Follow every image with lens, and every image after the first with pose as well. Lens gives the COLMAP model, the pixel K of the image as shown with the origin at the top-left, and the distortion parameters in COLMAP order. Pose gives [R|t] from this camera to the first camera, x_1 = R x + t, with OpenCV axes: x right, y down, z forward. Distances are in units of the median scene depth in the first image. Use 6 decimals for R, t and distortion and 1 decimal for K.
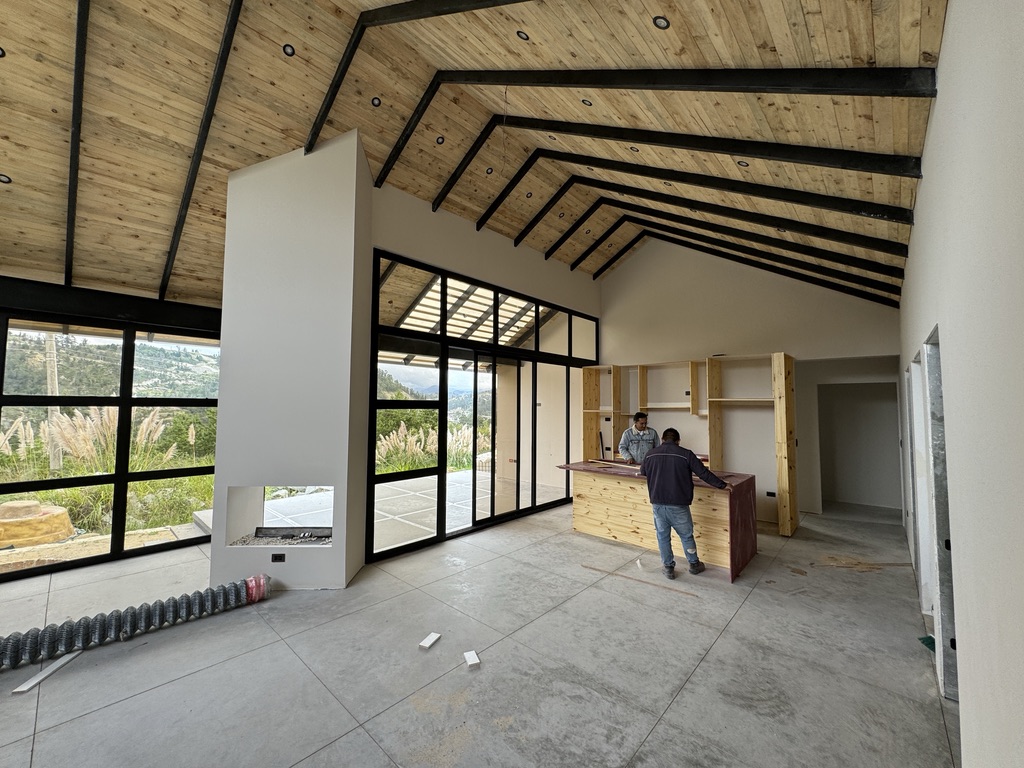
lens RADIAL K [[414.4, 0, 506.2], [0, 414.4, 384.5], [0, 0, 1]] dist [0.000748, 0.000154]
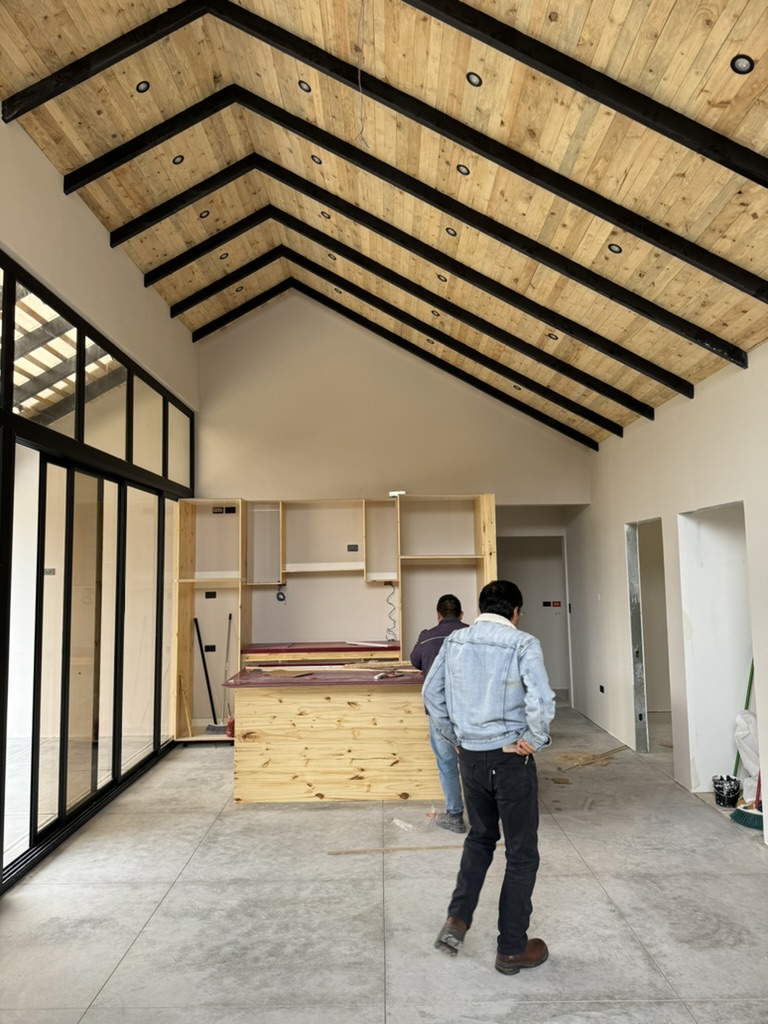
lens RADIAL K [[737.1, 0, 387.4], [0, 737.1, 512.2], [0, 0, 1]] dist [0.031988, -0.007600]
pose [[0.732536, 0.036455, 0.679752, -0.328170], [-0.015904, 0.999209, -0.036447, 0.007117], [-0.680543, 0.015888, 0.732536, 0.141852]]
